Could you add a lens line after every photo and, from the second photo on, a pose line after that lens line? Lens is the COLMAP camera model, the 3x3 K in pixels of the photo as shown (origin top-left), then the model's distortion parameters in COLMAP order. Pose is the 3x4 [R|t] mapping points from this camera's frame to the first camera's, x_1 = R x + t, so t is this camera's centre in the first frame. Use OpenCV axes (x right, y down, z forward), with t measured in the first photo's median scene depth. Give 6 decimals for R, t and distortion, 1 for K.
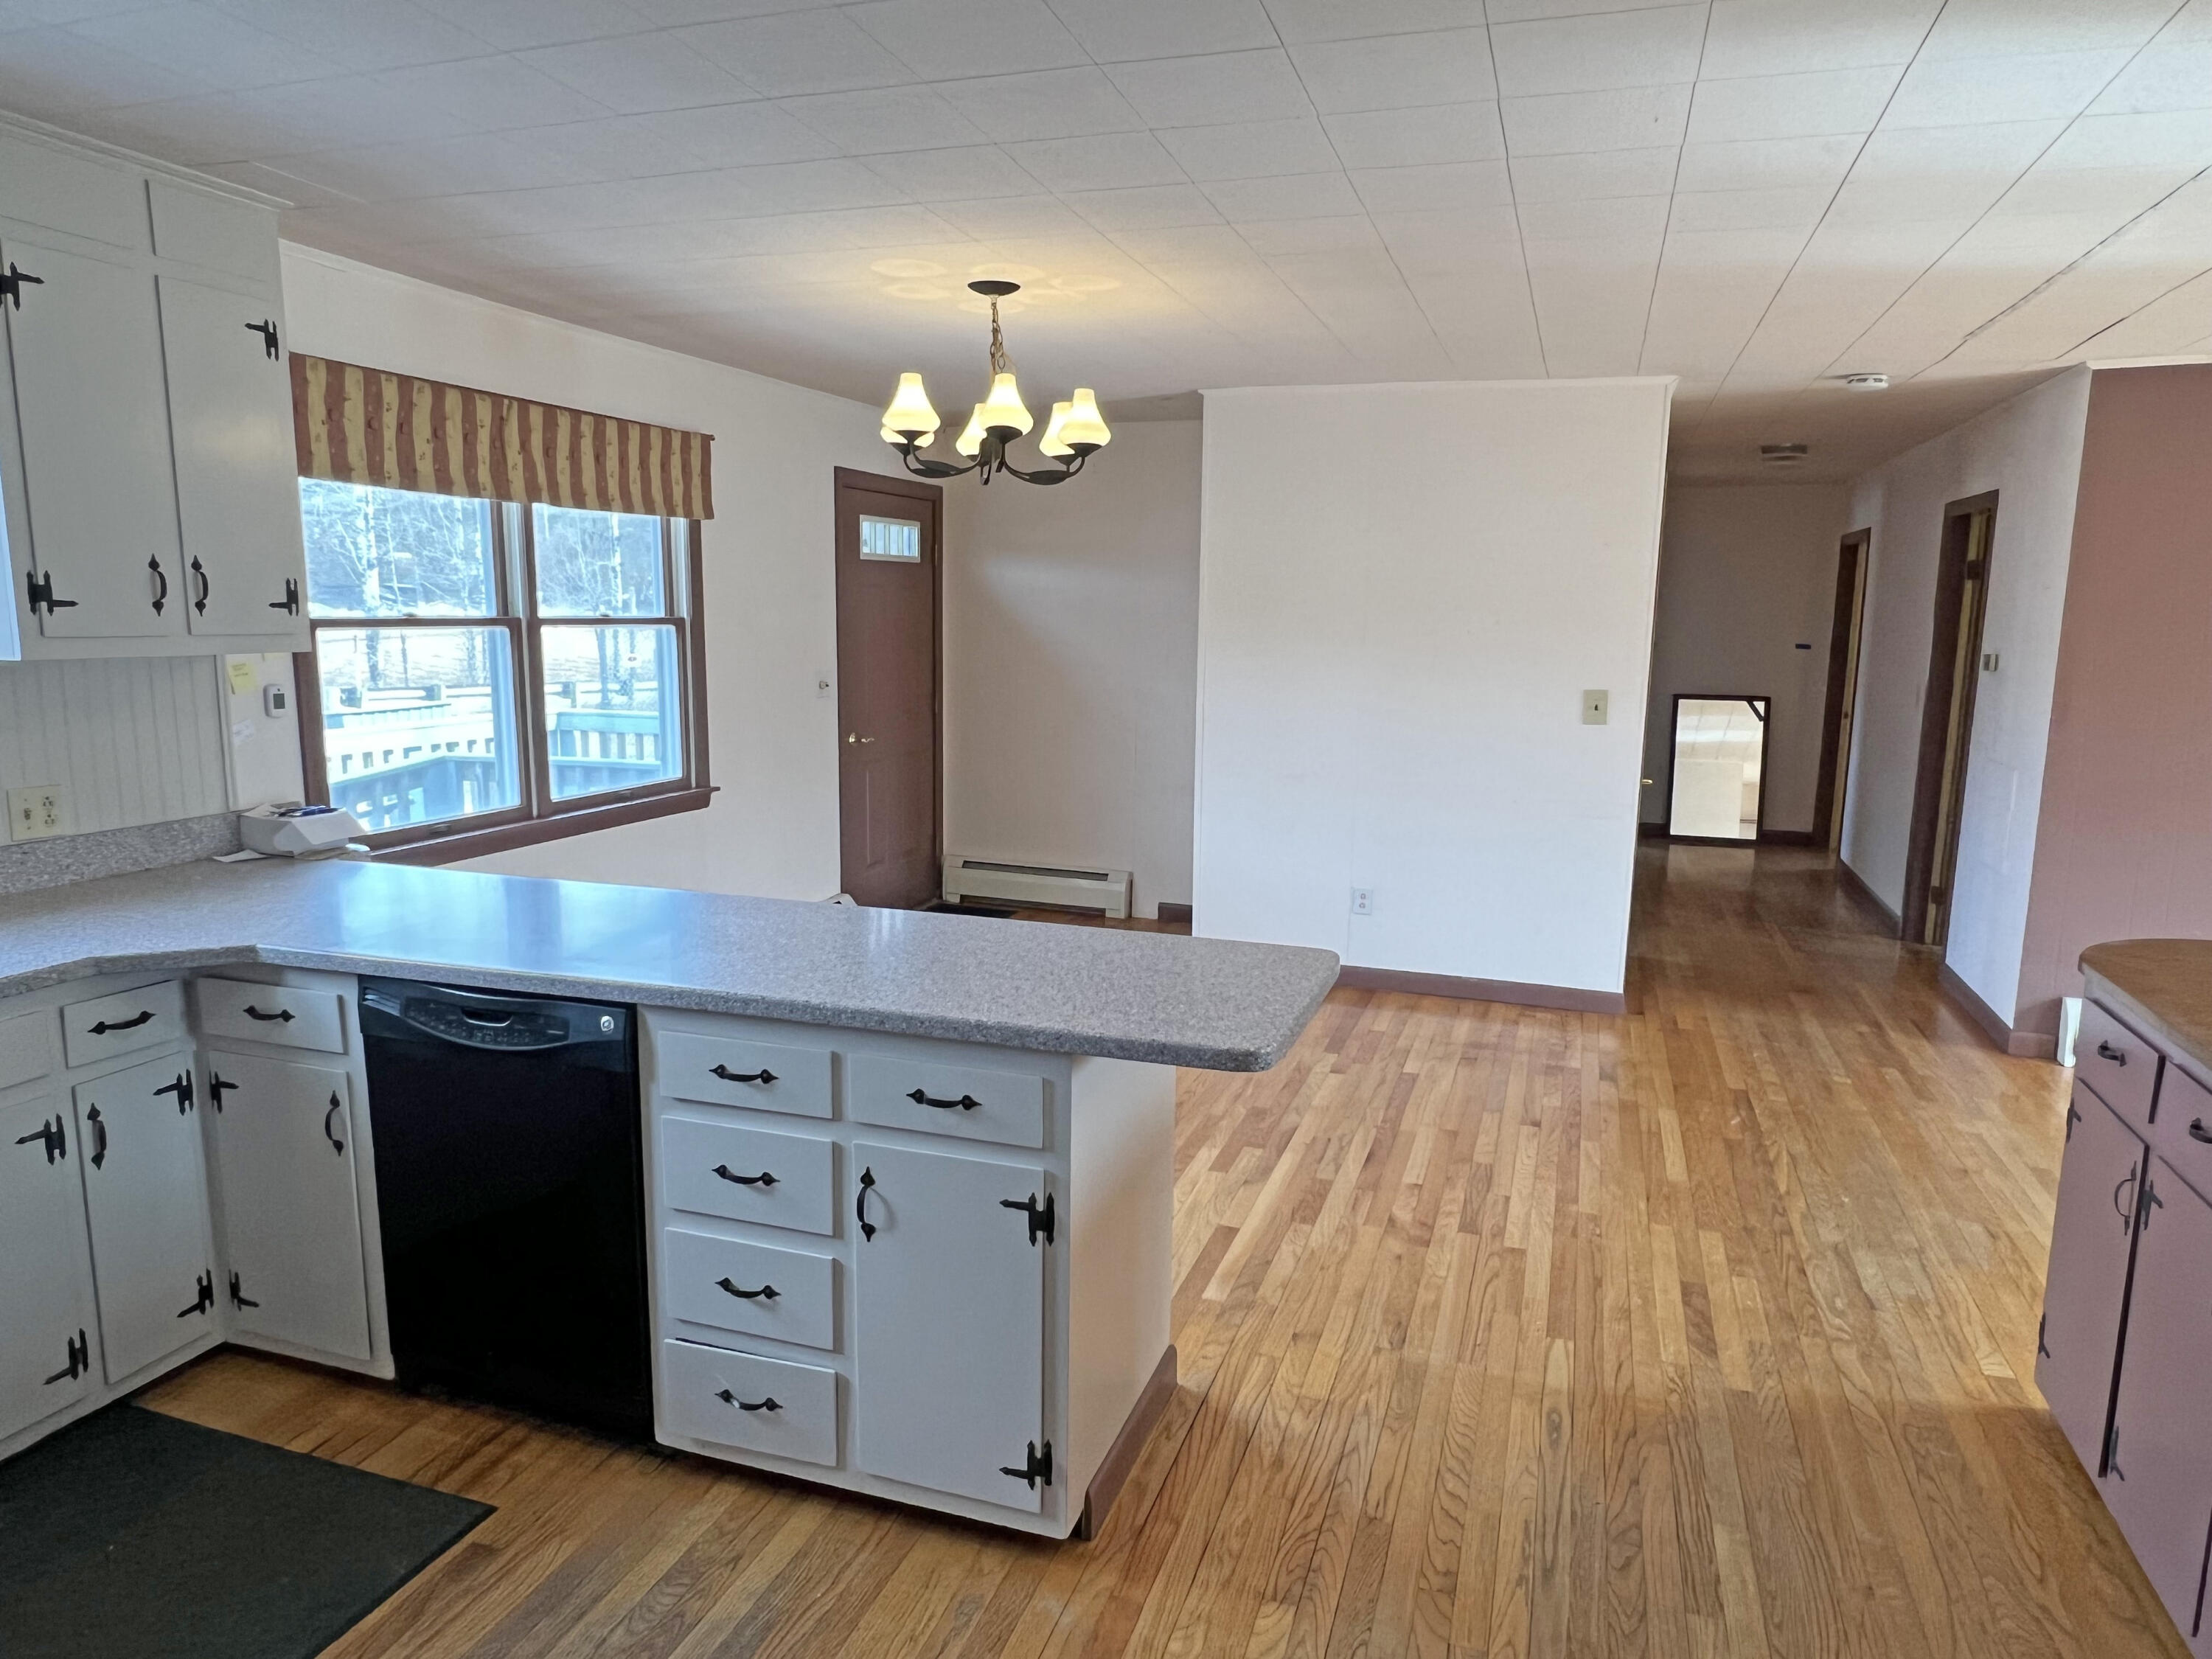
lens RADIAL K [[1411.3, 0, 1102.9], [0, 1411.3, 839.7], [0, 0, 1]] dist [-0.008180, -0.000426]
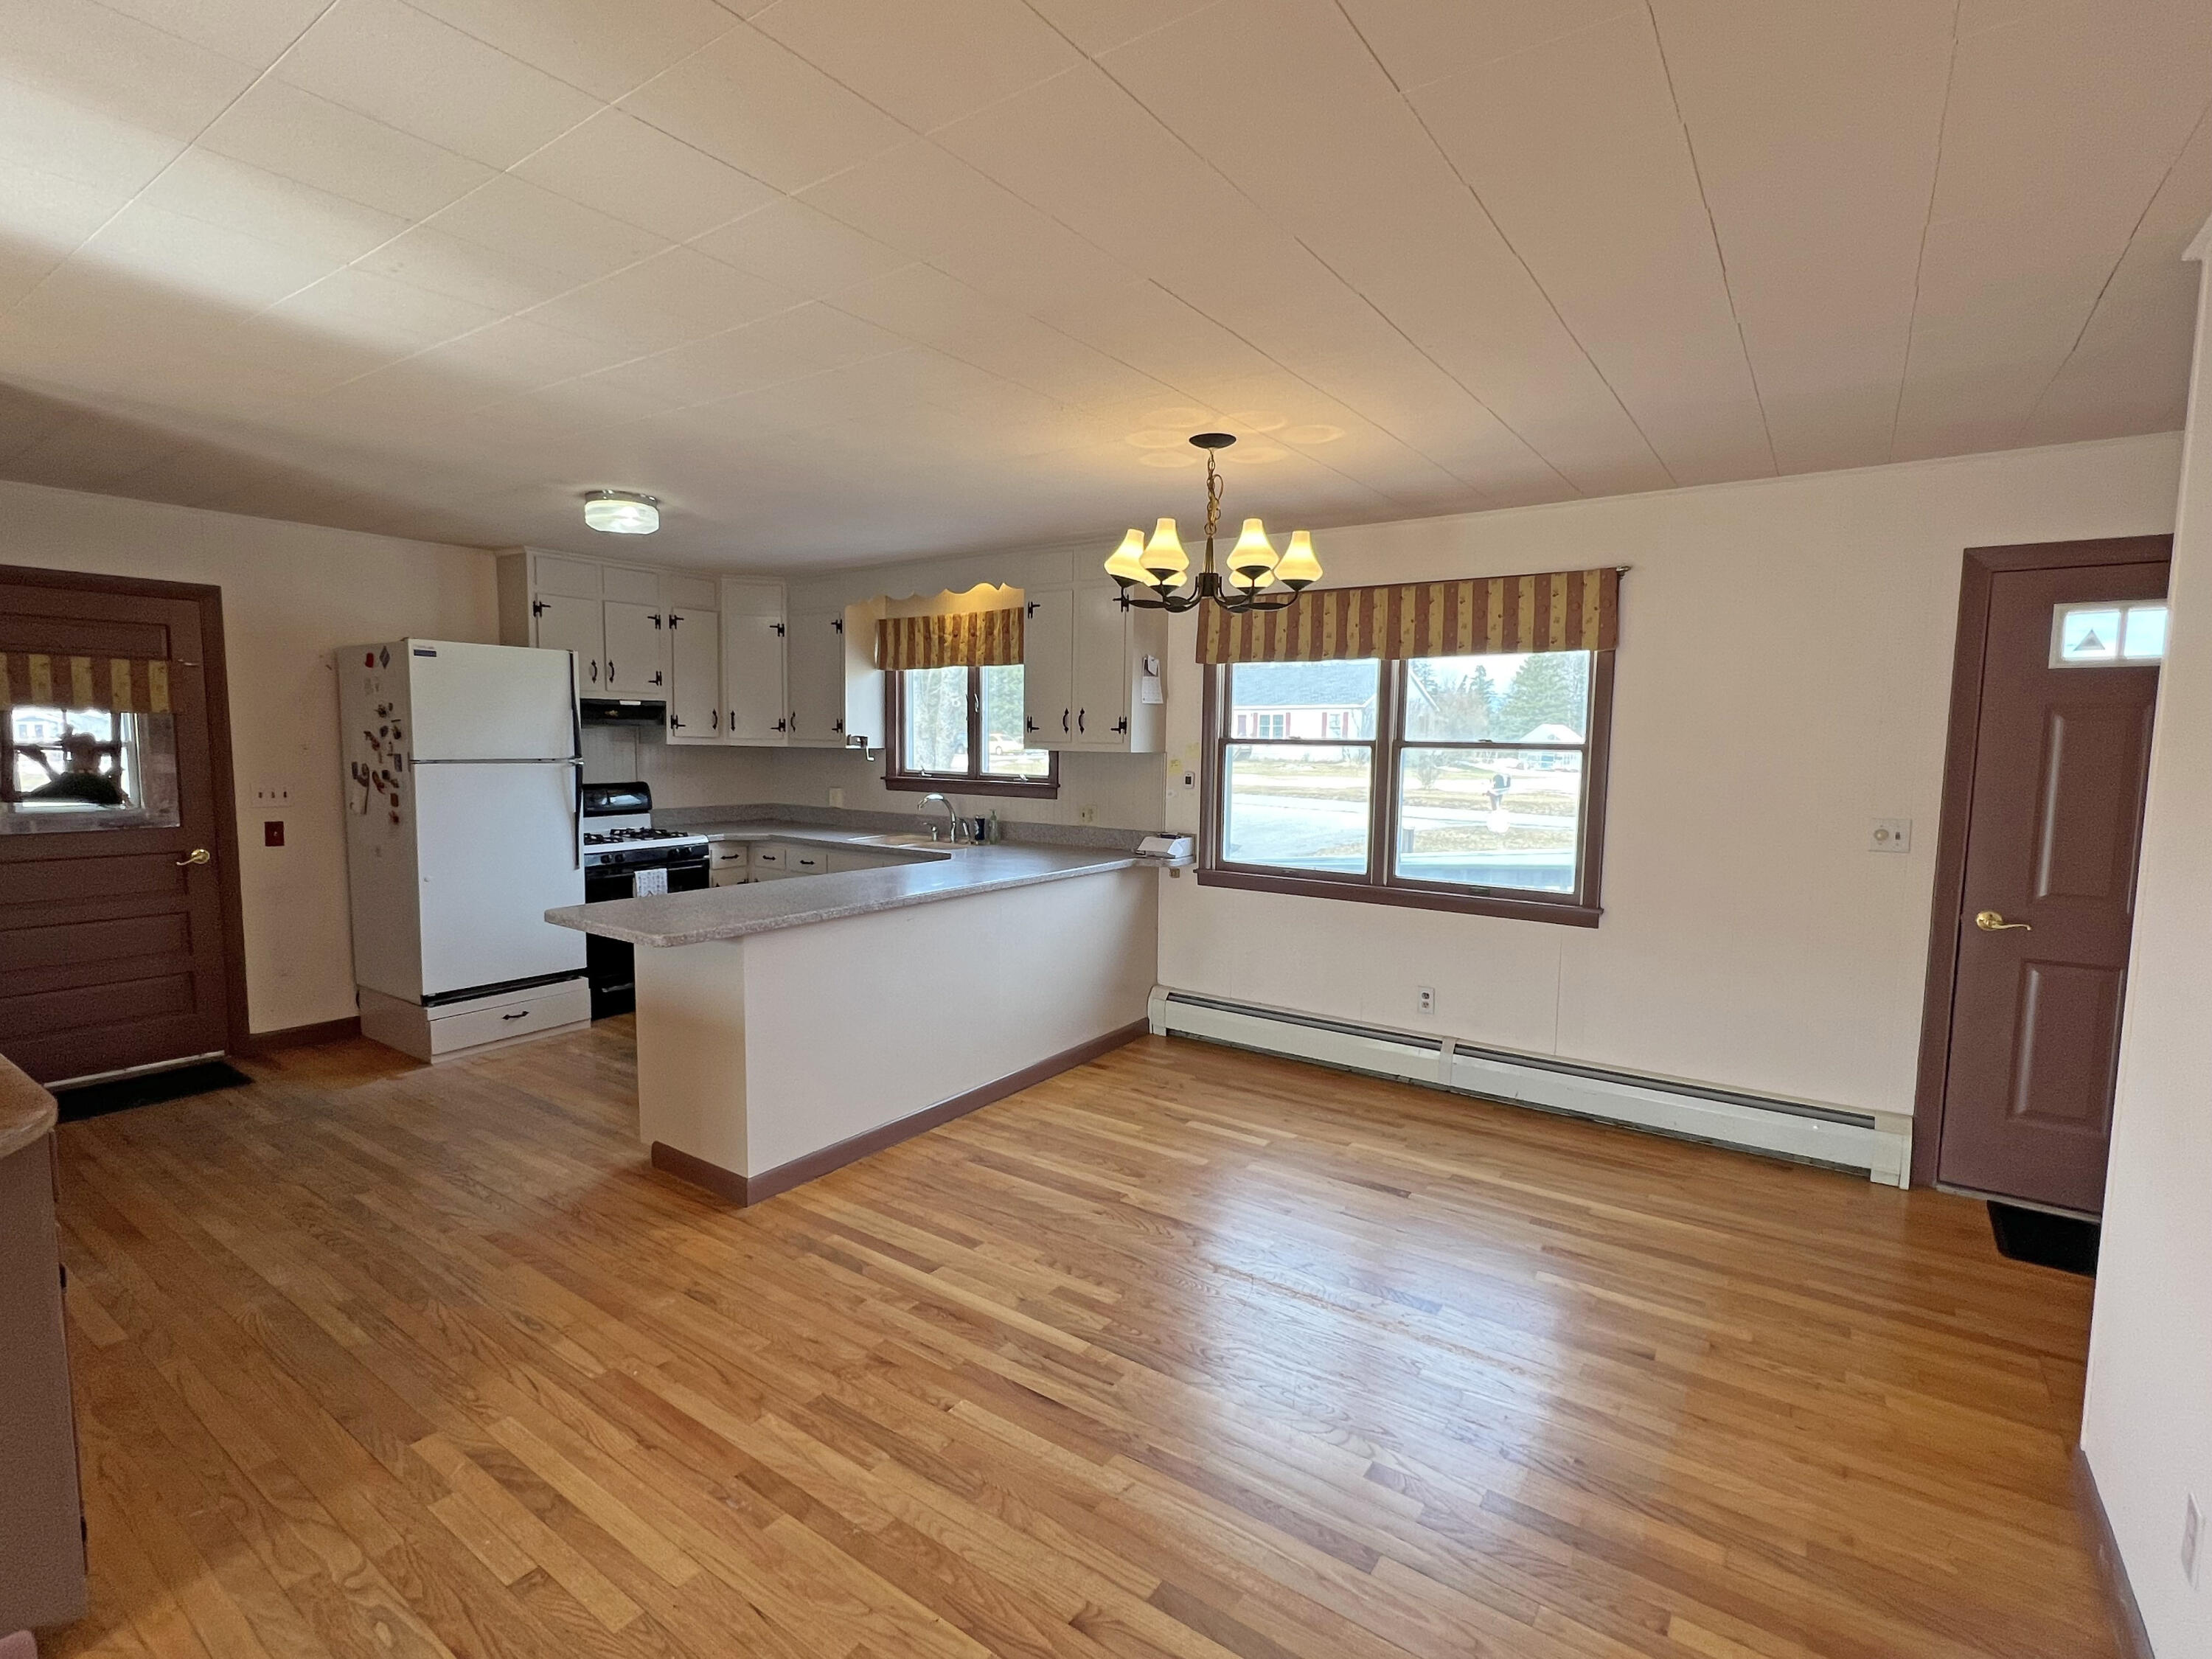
lens RADIAL K [[1040.2, 0, 1105.2], [0, 1040.2, 823.8], [0, 0, 1]] dist [0.005622, 0.000436]
pose [[-0.277036, 0.073793, -0.958022, 0.769585], [-0.165998, 0.978379, 0.123363, -0.185940], [0.946412, 0.193205, -0.258797, 1.193507]]
